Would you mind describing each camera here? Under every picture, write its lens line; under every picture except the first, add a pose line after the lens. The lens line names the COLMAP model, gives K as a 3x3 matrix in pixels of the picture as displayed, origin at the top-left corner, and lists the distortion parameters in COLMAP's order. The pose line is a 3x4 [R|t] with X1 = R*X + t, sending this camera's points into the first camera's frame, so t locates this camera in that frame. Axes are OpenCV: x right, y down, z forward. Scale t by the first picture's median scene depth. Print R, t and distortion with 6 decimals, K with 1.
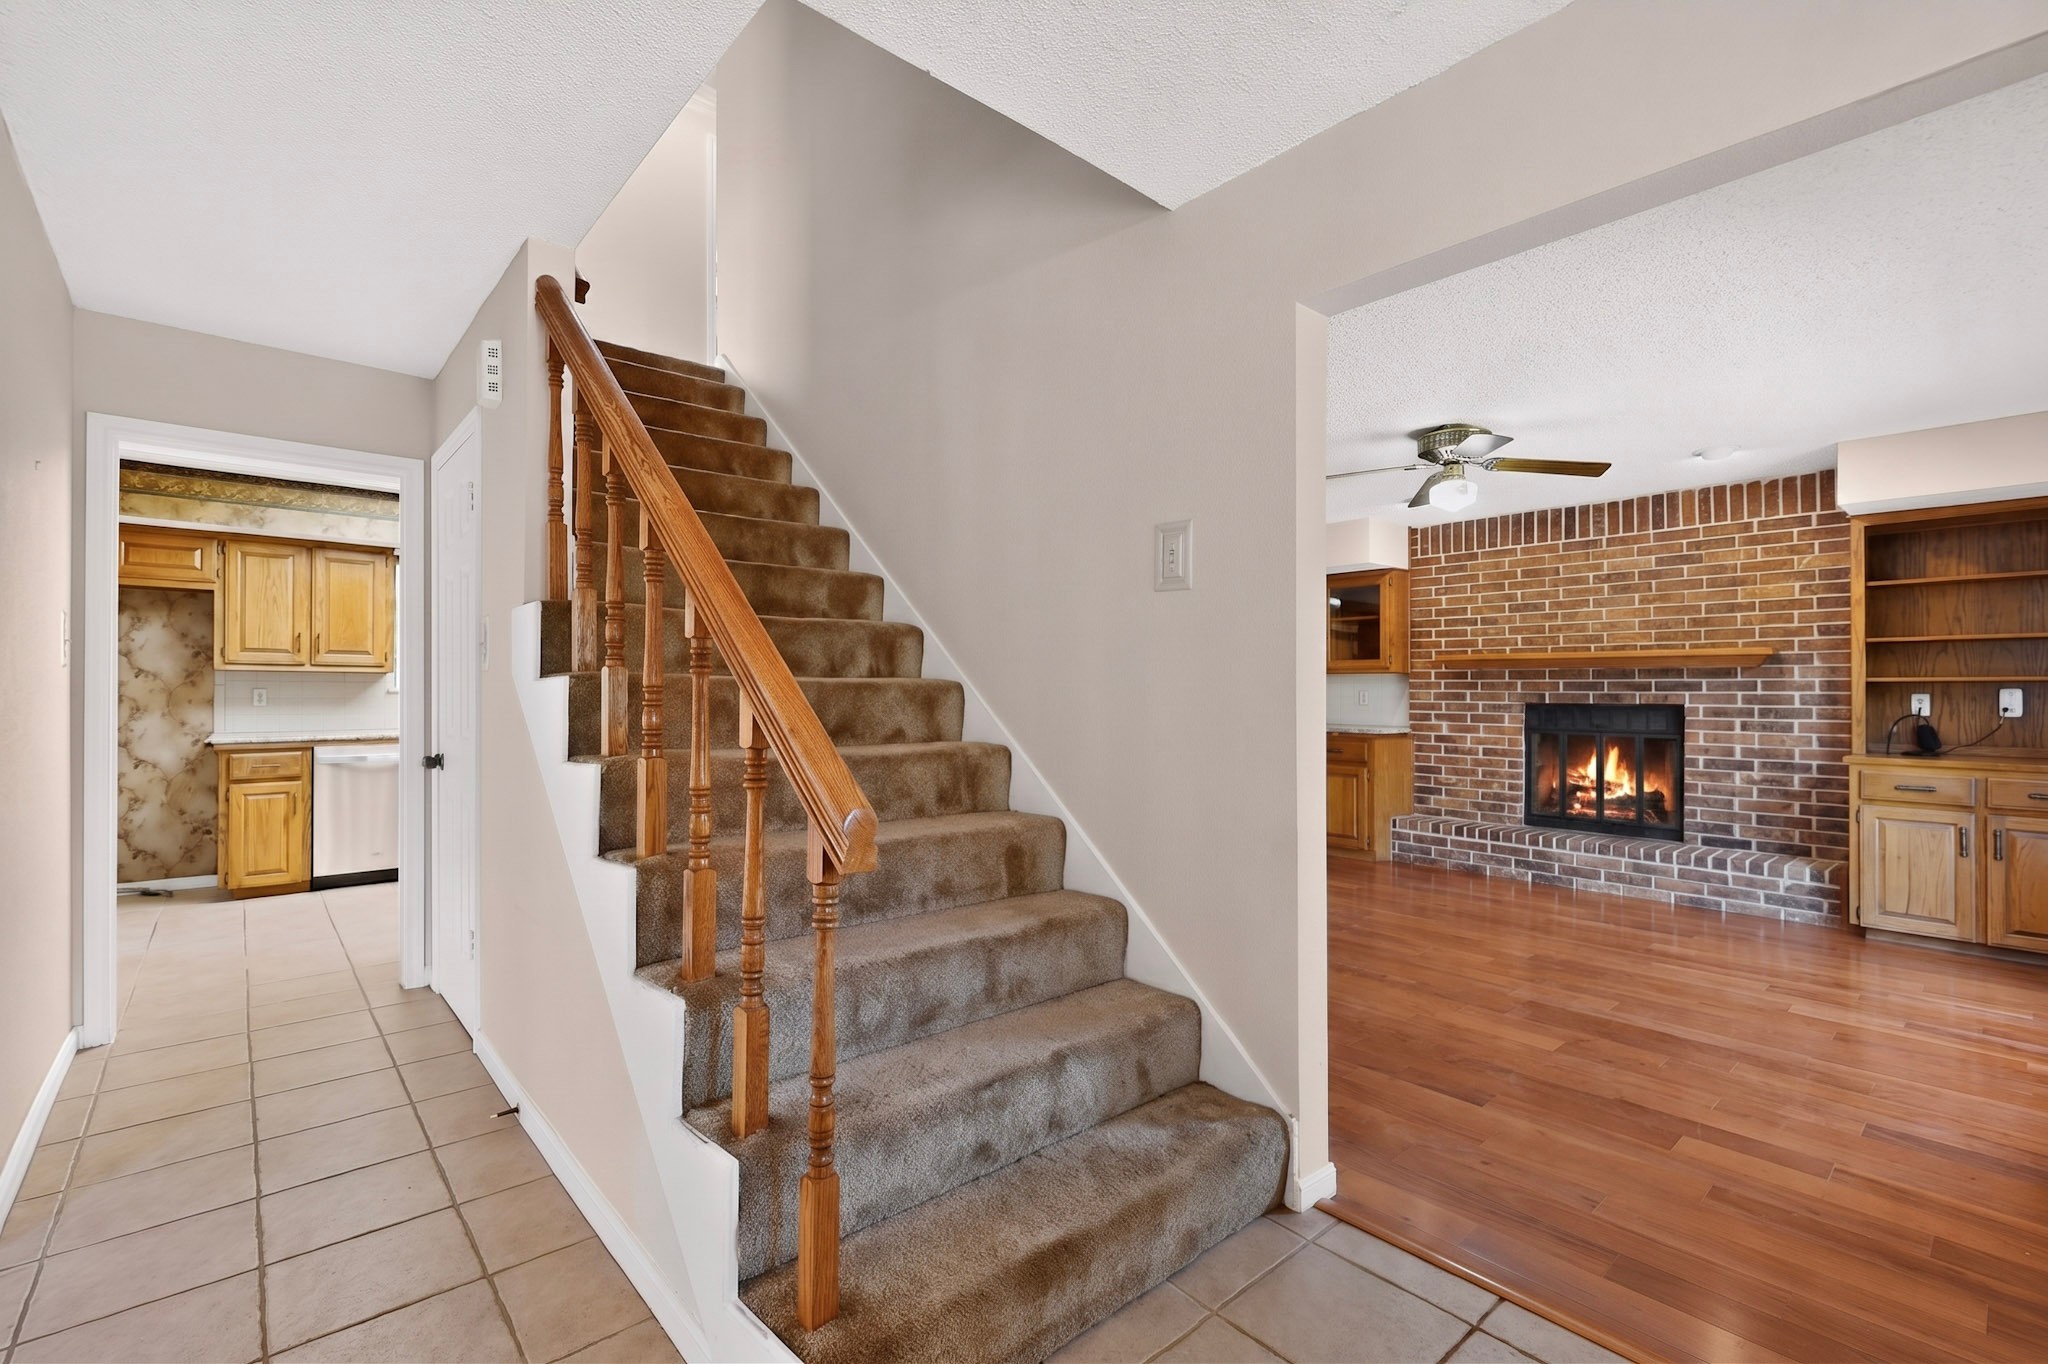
lens RADIAL K [[896.8, 0, 1013.7], [0, 896.8, 697.0], [0, 0, 1]] dist [-0.000147, -0.000434]
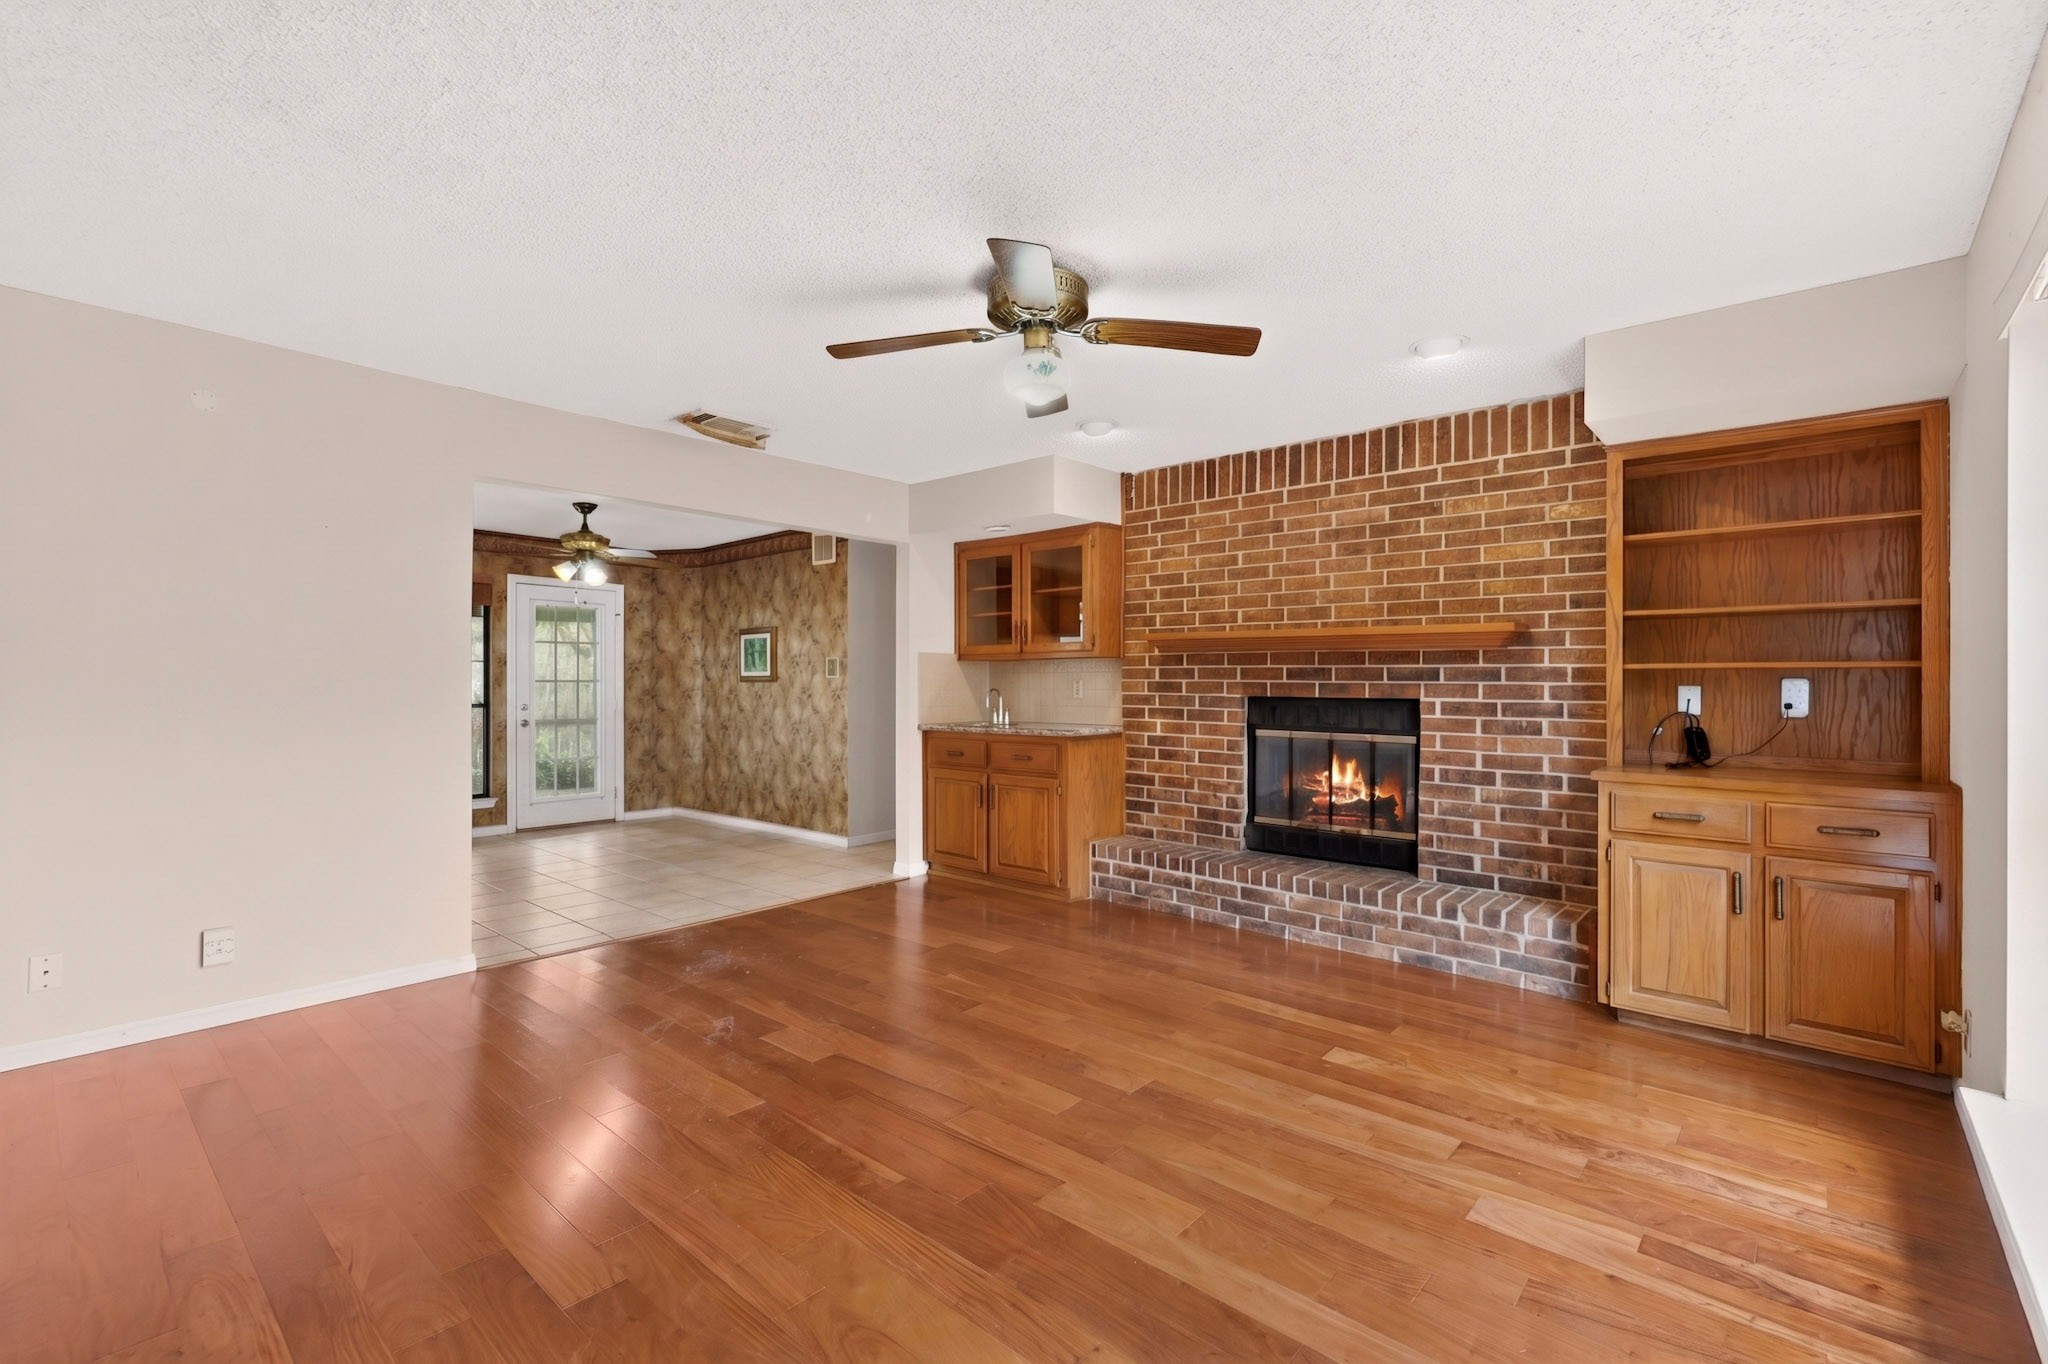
lens RADIAL K [[899.9, 0, 1015.4], [0, 899.9, 690.0], [0, 0, 1]] dist [0.000557, 0.000045]
pose [[0.991569, 0.000590, 0.129577, 0.315528], [-0.001370, 0.999981, 0.005934, -0.002814], [-0.129571, -0.006062, 0.991552, 0.289300]]
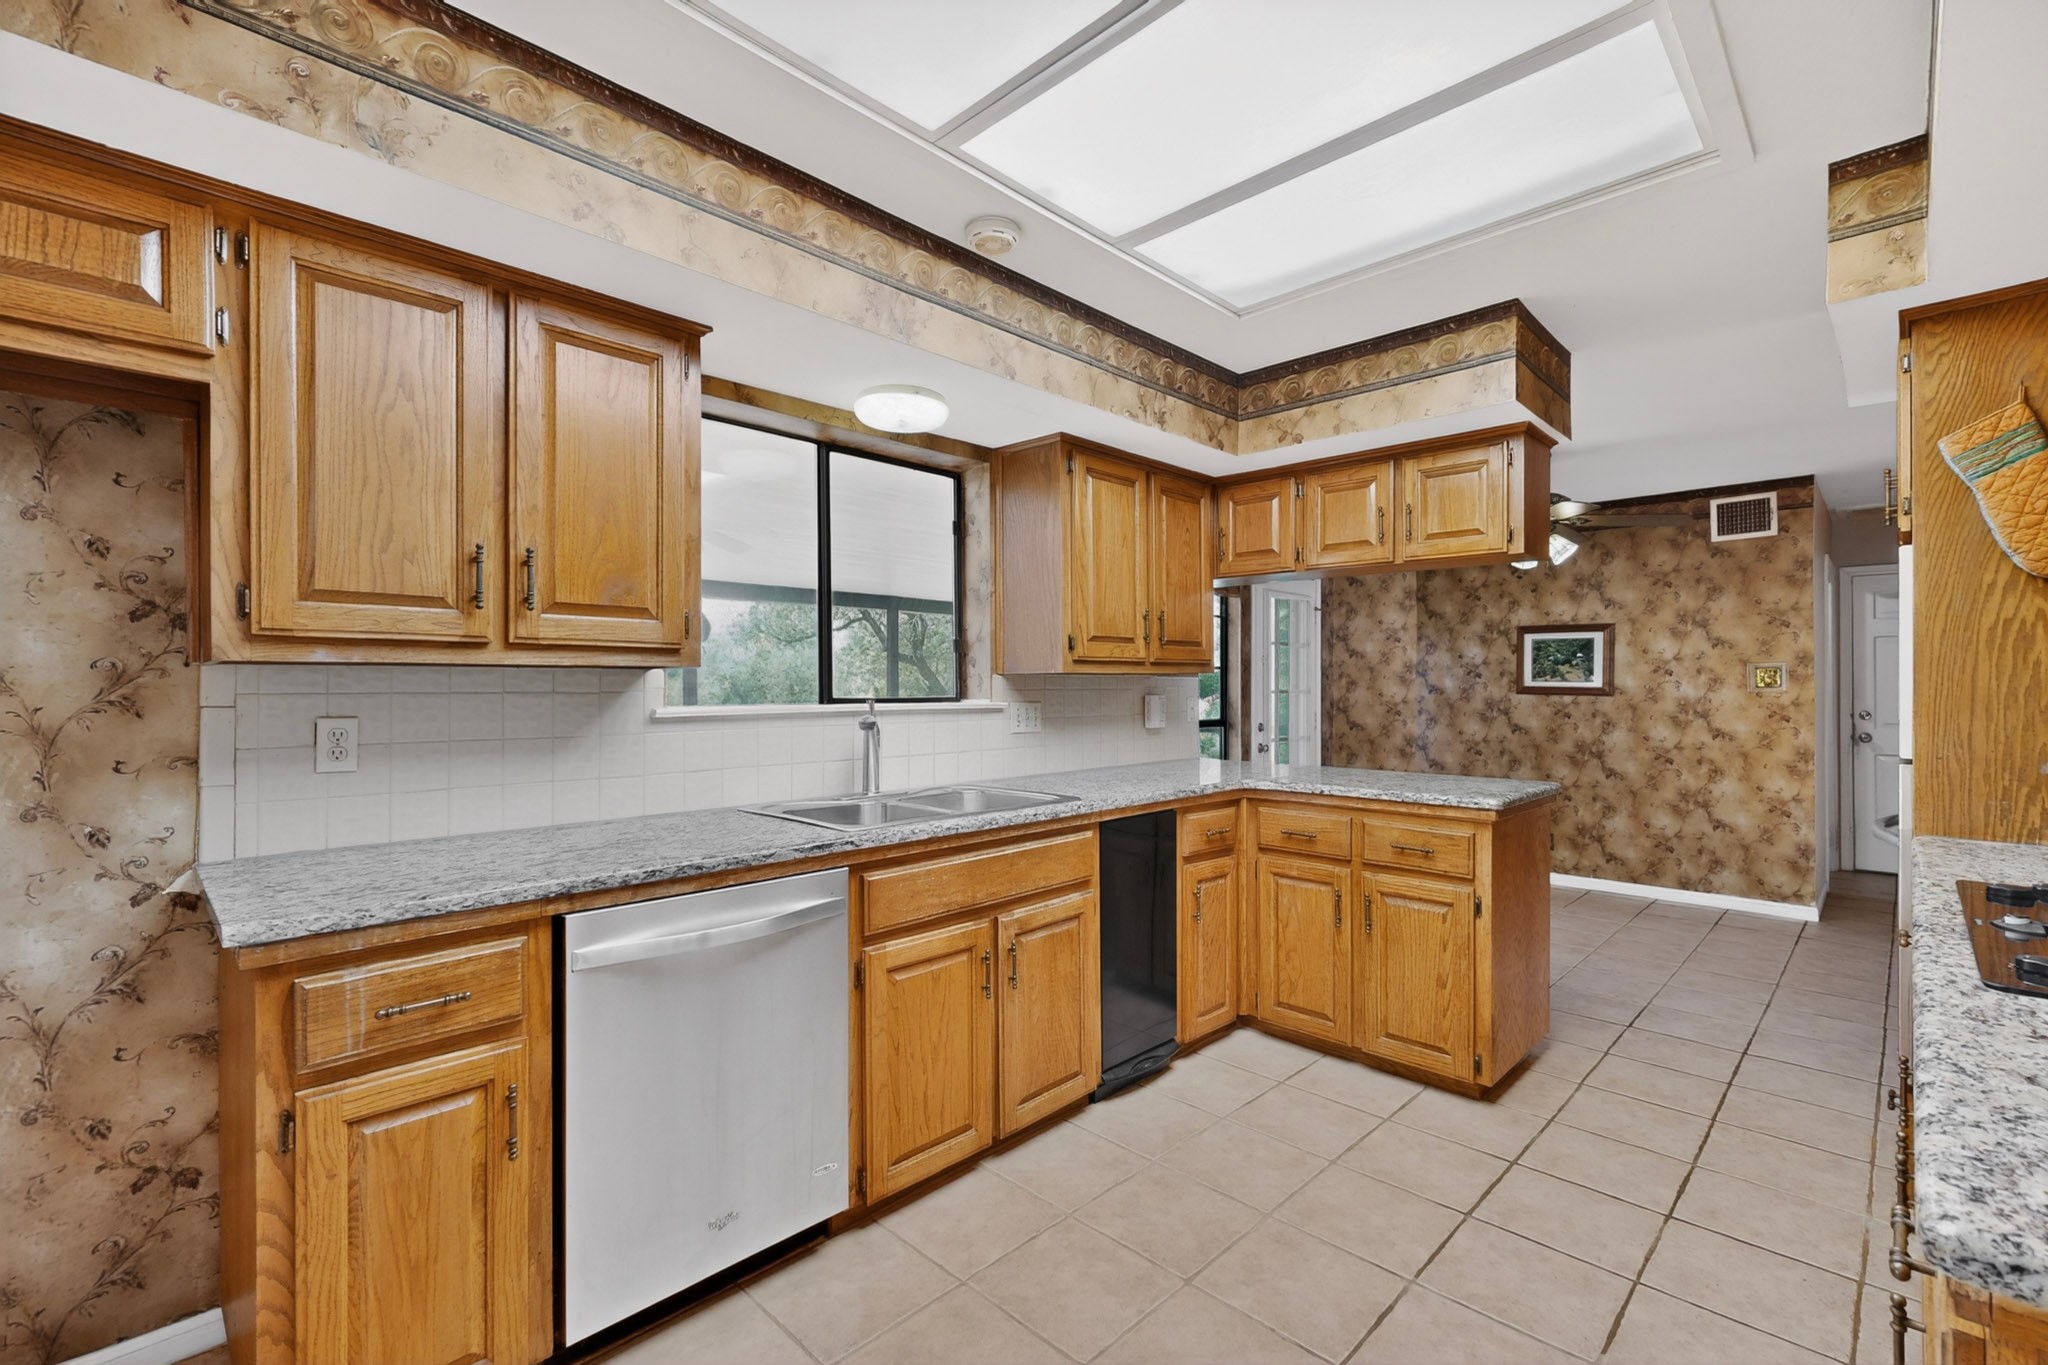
lens RADIAL K [[899.9, 0, 1015.4], [0, 899.9, 690.5], [0, 0, 1]] dist [0.000557, 0.000045]
pose [[0.997449, -0.003864, 0.071280, -0.664257], [0.003278, 0.999960, 0.008341, -0.022757], [-0.071309, -0.008086, 0.997421, 0.702032]]
